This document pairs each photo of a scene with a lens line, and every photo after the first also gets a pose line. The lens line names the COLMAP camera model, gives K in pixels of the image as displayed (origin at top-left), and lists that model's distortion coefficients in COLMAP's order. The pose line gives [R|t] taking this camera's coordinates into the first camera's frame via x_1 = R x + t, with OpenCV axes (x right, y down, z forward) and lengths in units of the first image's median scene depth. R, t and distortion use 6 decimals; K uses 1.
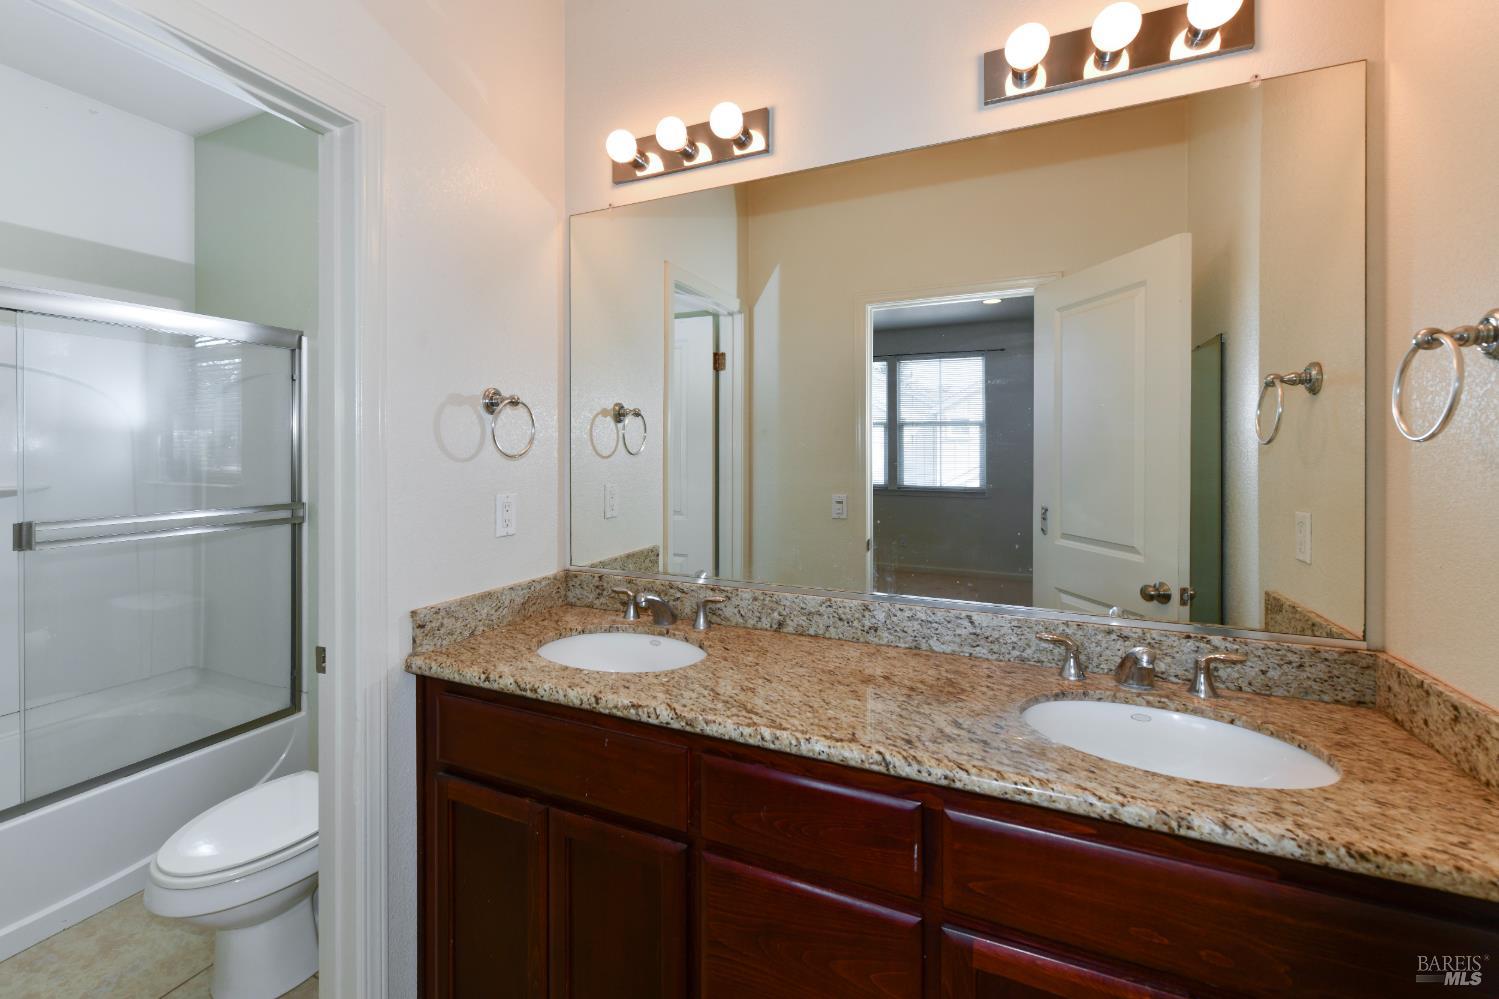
lens RADIAL K [[562.3, 0, 768.9], [0, 562.3, 450.1], [0, 0, 1]] dist [-0.005797, 0.000064]
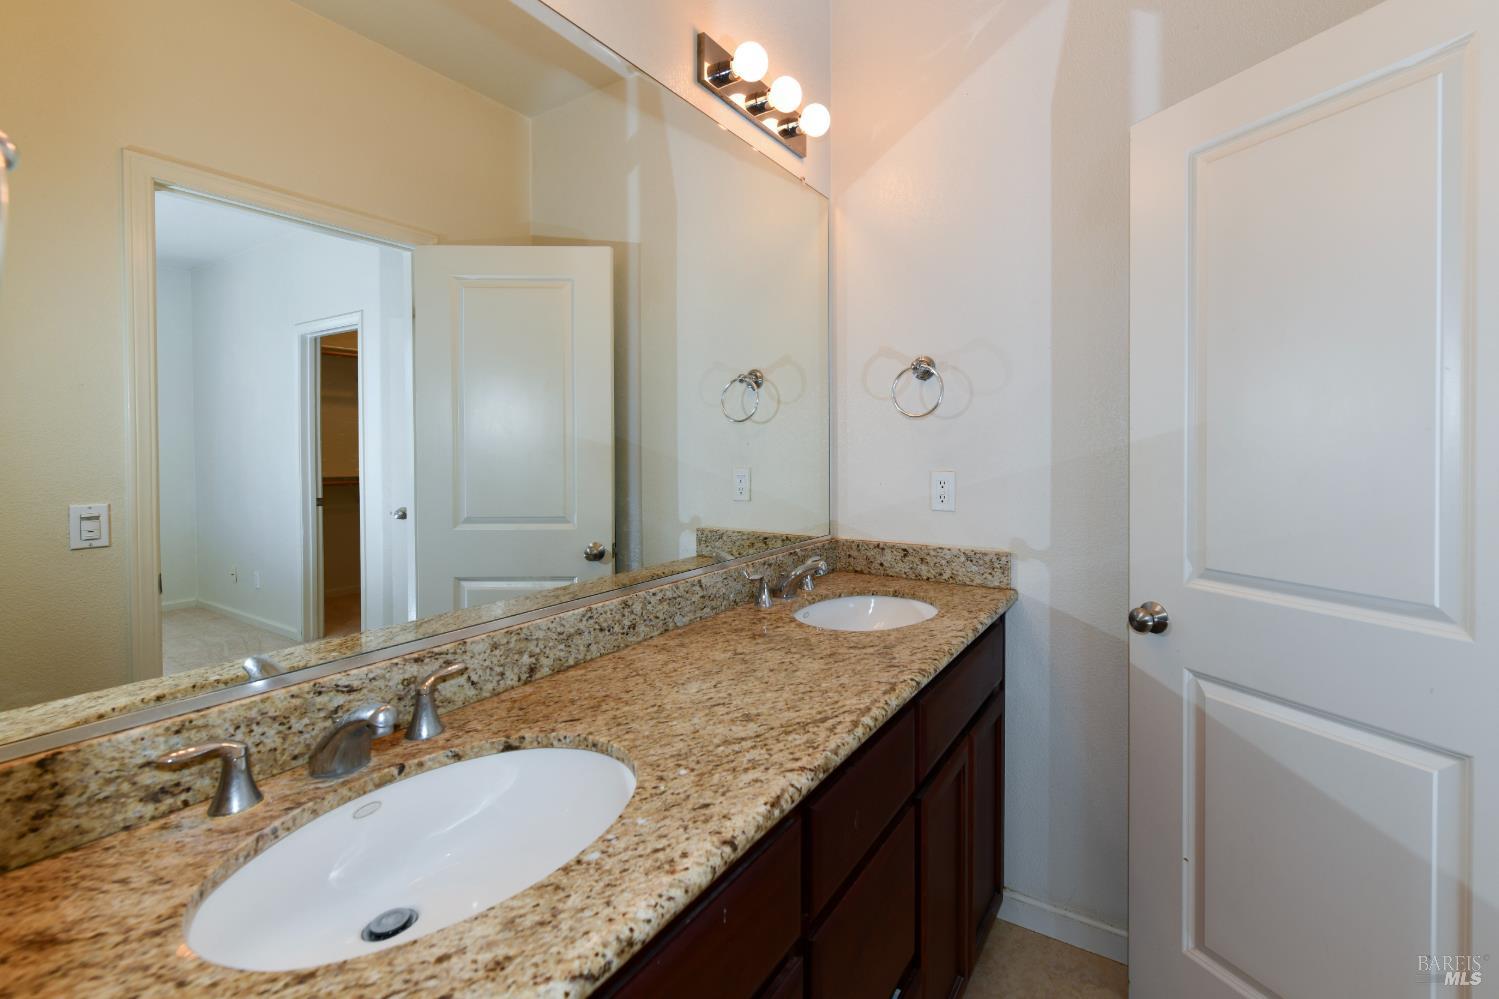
lens RADIAL K [[600.7, 0, 725.0], [0, 600.7, 445.3], [0, 0, 1]] dist [-0.011992, -0.004851]
pose [[0.277755, -0.005370, 0.960637, -0.654789], [-0.001726, 0.999980, 0.006089, 0.045924], [-0.960650, -0.003349, 0.277740, 0.650472]]
